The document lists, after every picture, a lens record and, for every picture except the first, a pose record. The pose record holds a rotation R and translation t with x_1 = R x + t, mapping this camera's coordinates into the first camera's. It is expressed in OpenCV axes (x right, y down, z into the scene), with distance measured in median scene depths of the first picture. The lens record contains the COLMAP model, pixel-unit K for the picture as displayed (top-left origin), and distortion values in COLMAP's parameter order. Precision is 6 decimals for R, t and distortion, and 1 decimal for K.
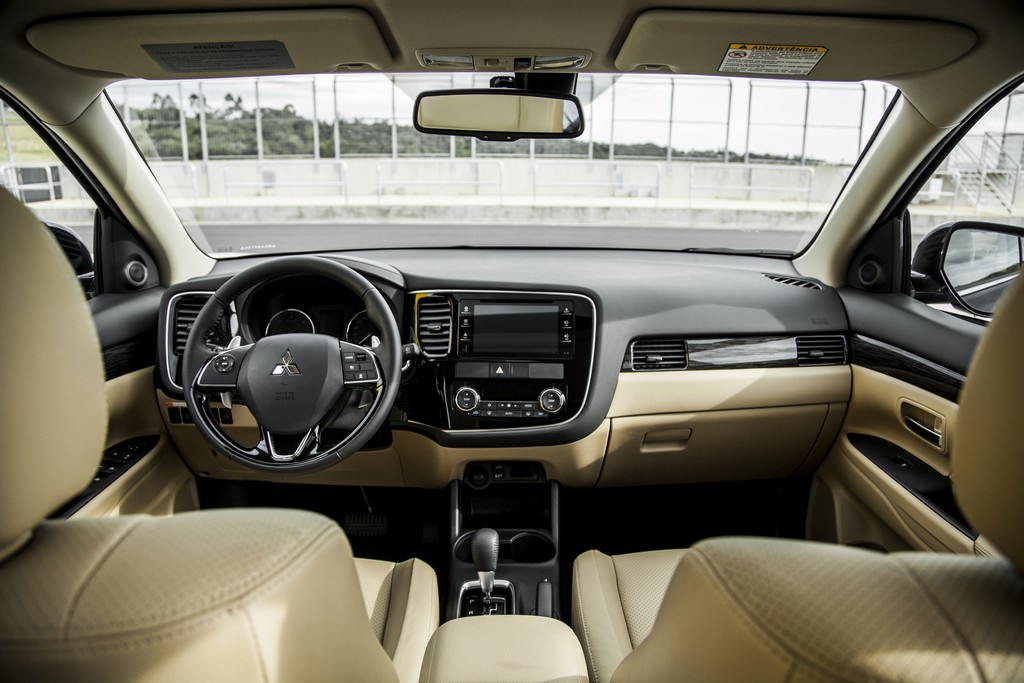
lens RADIAL K [[695.9, 0, 512.1], [0, 695.9, 342.7], [0, 0, 1]] dist [-0.109140, 0.032279]
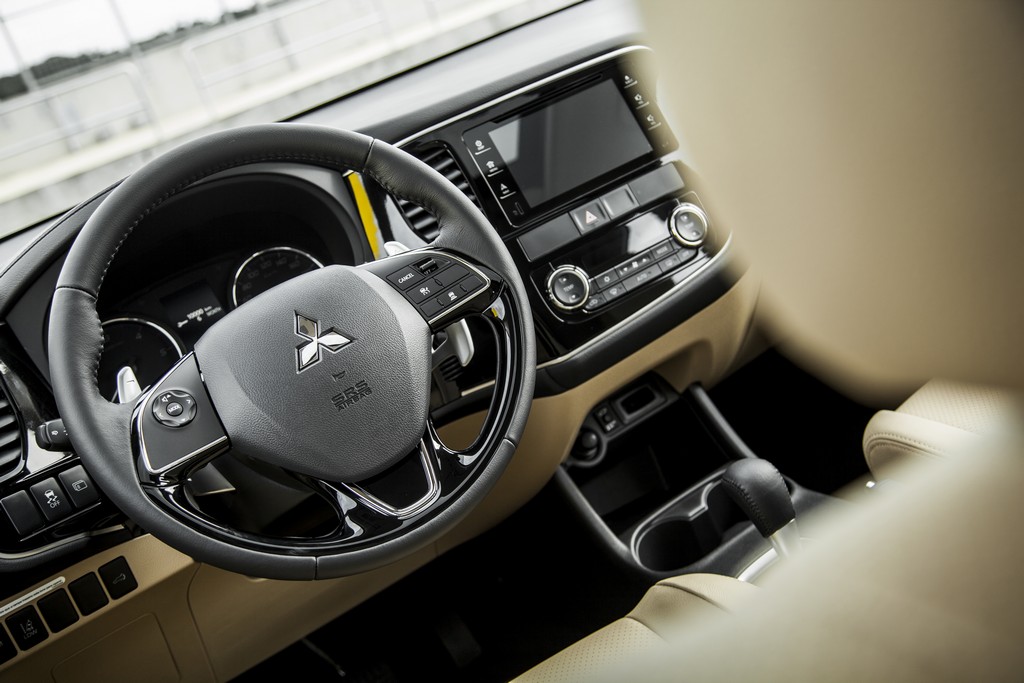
lens RADIAL K [[1212.9, 0, 537.4], [0, 1212.9, 363.6], [0, 0, 1]] dist [-0.007286, 0.000000]
pose [[0.782759, -0.441101, 0.438997, -0.500657], [0.446171, 0.889538, 0.098252, 0.028590], [-0.433843, 0.118959, 0.893101, 0.166408]]
